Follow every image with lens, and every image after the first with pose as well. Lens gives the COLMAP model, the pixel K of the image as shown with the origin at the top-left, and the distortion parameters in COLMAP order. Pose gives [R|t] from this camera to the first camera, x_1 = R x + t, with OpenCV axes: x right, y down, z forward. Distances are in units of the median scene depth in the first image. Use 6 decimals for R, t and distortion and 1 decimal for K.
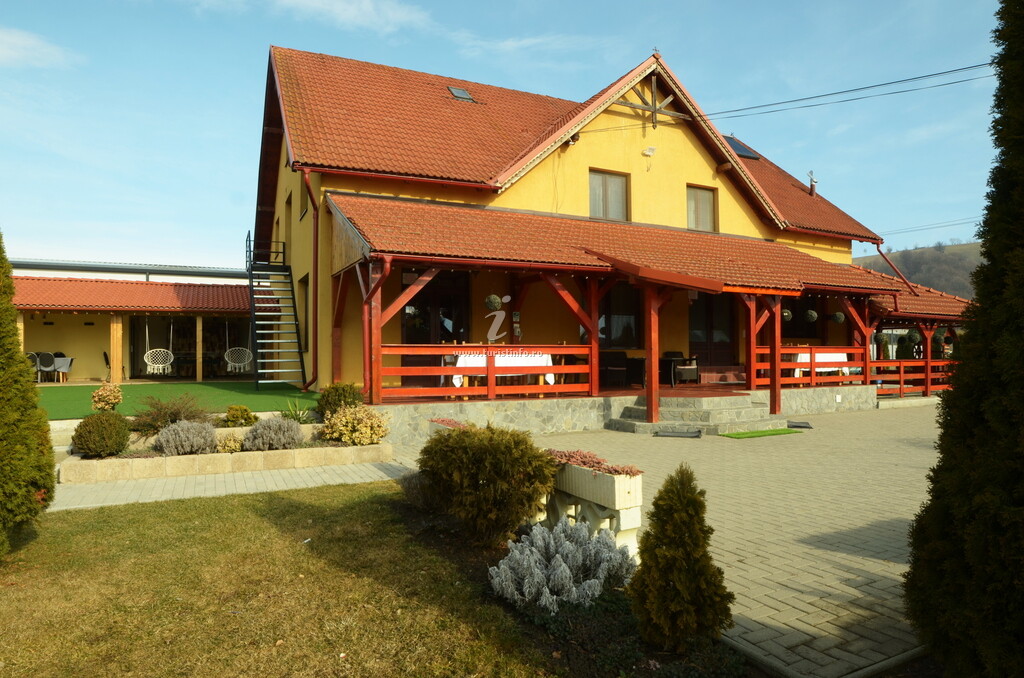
lens RADIAL K [[634.7, 0, 508.7], [0, 634.7, 354.3], [0, 0, 1]] dist [-0.118145, 0.050408]
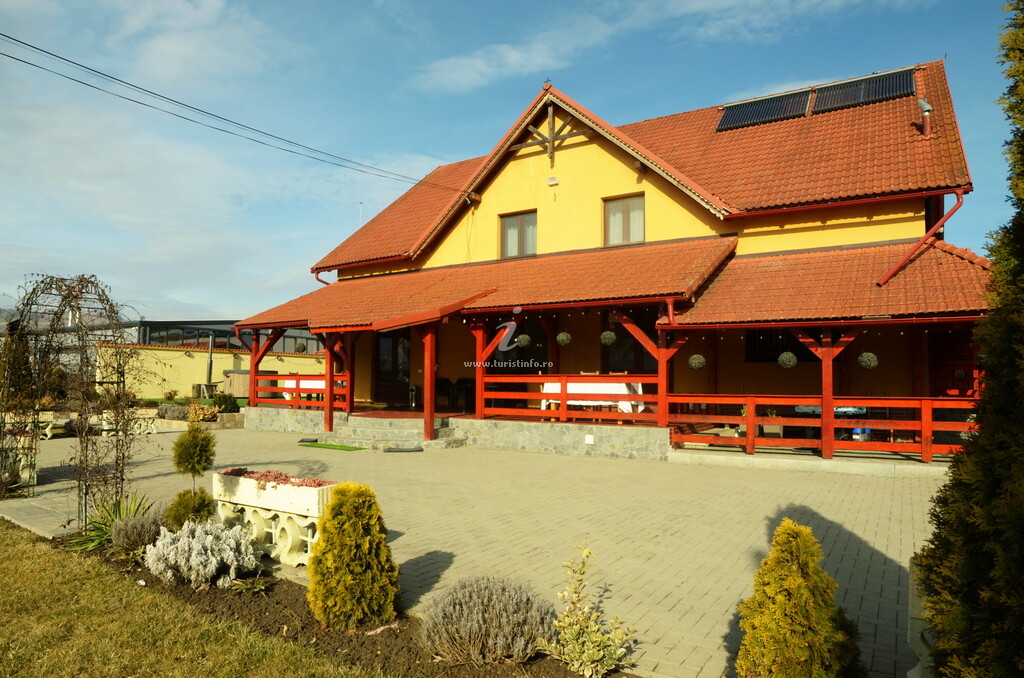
lens RADIAL K [[634.7, 0, 508.7], [0, 634.7, 354.3], [0, 0, 1]] dist [-0.118145, 0.050408]
pose [[0.516539, -0.028860, -0.855777, 1.155815], [-0.008029, 0.999225, -0.038544, -0.006387], [0.856226, 0.026780, 0.515907, 0.466744]]
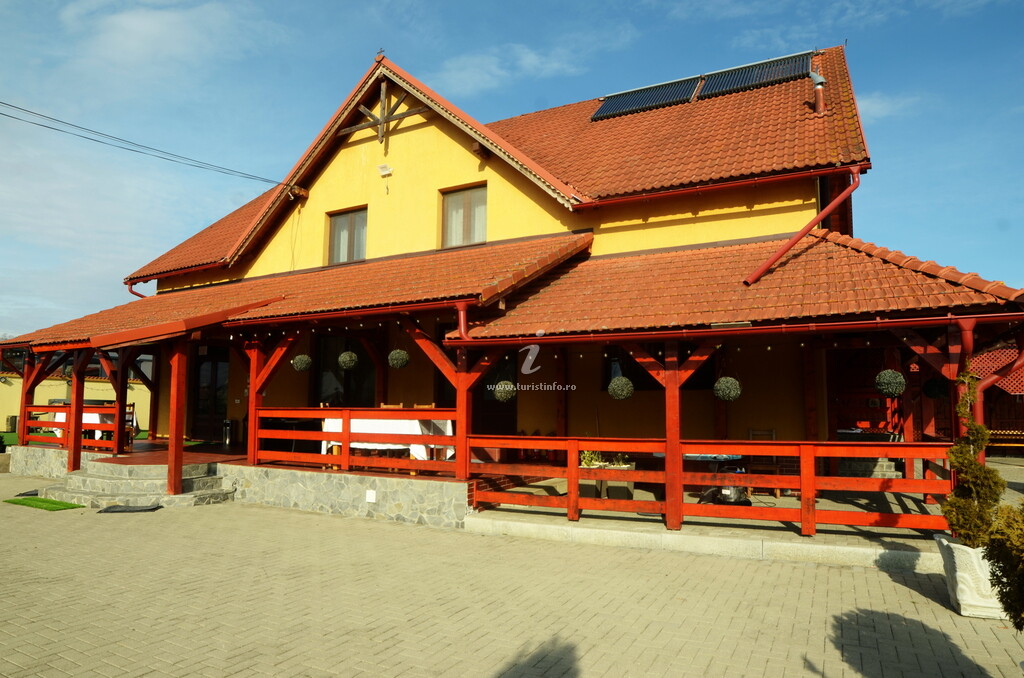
lens RADIAL K [[634.7, 0, 508.7], [0, 634.7, 354.3], [0, 0, 1]] dist [-0.118145, 0.050408]
pose [[0.592288, -0.065287, -0.803077, 1.074752], [-0.003369, 0.996502, -0.083497, -0.013682], [0.805719, 0.052160, 0.589996, 0.721549]]
